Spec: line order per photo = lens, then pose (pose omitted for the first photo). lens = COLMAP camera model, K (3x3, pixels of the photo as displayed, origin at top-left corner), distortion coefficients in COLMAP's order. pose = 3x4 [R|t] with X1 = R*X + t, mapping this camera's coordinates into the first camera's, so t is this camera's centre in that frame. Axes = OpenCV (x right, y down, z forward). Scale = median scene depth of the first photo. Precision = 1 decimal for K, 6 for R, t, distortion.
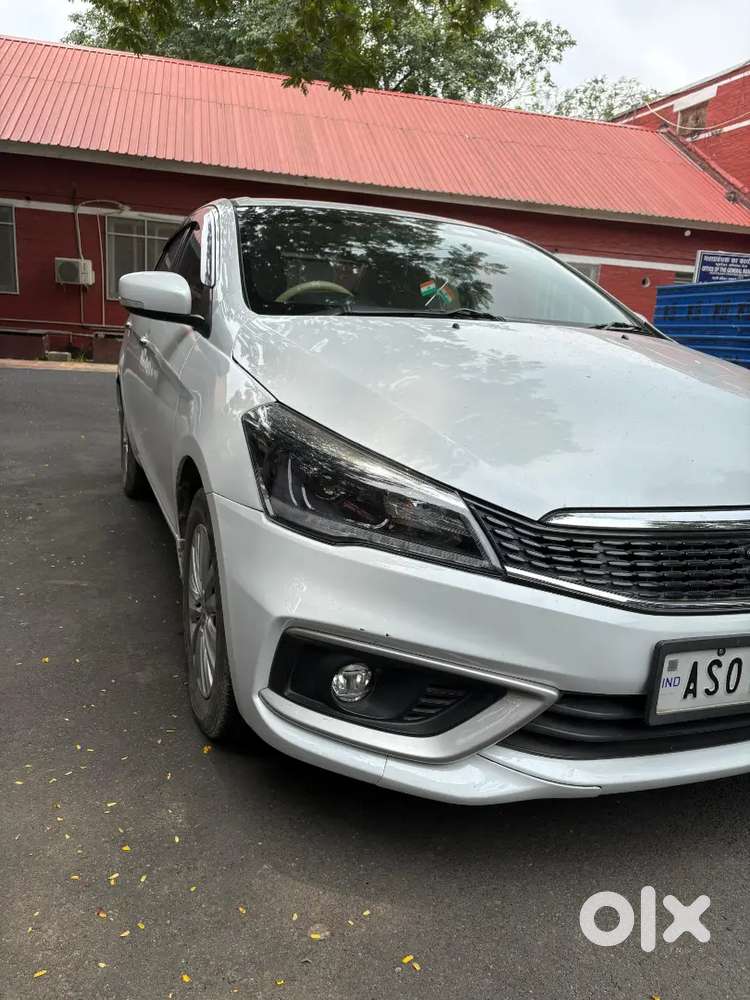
lens RADIAL K [[764.9, 0, 368.9], [0, 764.9, 501.8], [0, 0, 1]] dist [0.022338, -0.022108]
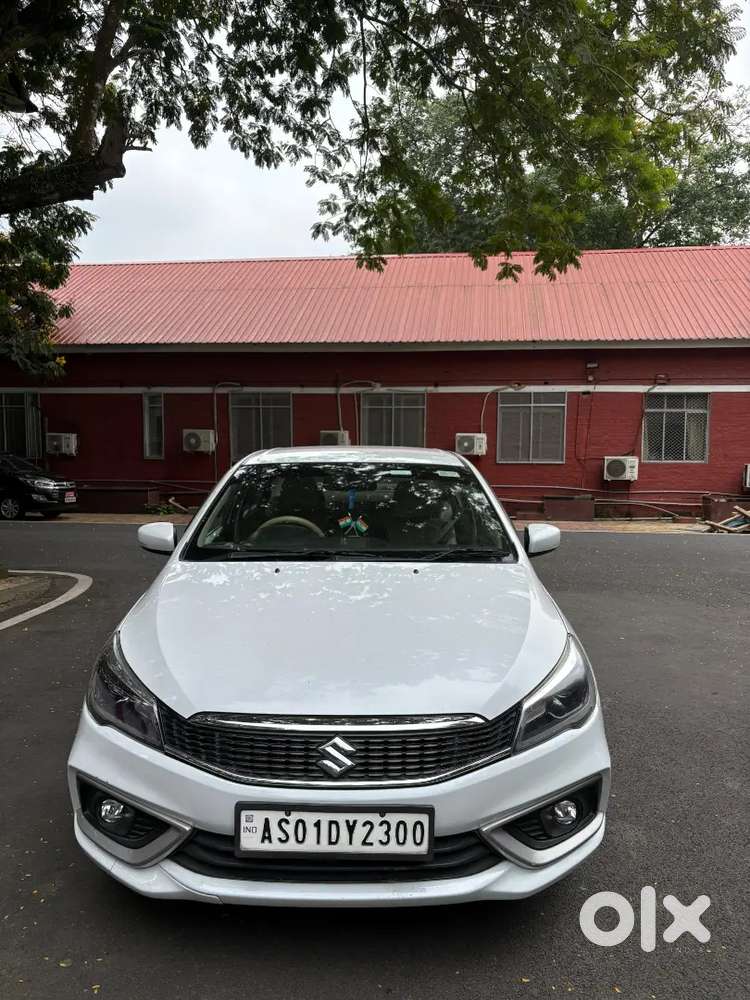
lens RADIAL K [[764.9, 0, 376.3], [0, 764.9, 498.3], [0, 0, 1]] dist [0.022338, -0.022108]
pose [[0.930985, -0.038213, -0.363053, 0.497632], [-0.026320, 0.984892, -0.171159, -0.070078], [0.364108, 0.168902, 0.915913, -0.189801]]
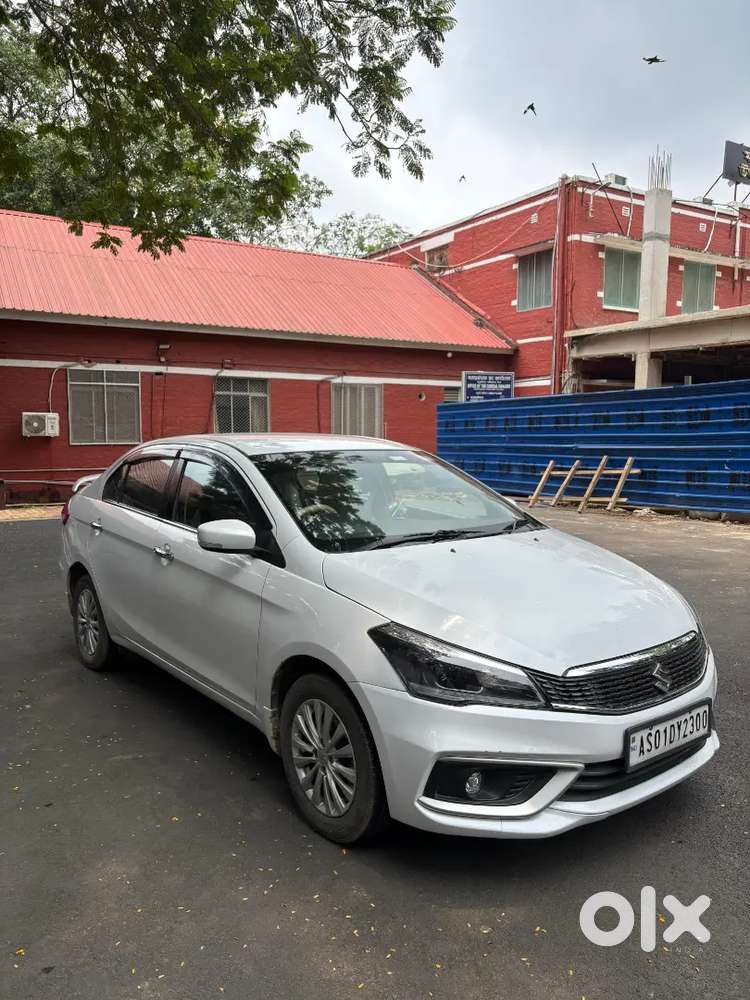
lens RADIAL K [[764.9, 0, 380.2], [0, 764.9, 503.8], [0, 0, 1]] dist [0.022338, -0.022108]
pose [[0.951424, -0.092860, 0.293546, -0.296438], [0.127767, 0.986543, -0.102027, -0.106159], [-0.280121, 0.134576, 0.950485, -0.306973]]
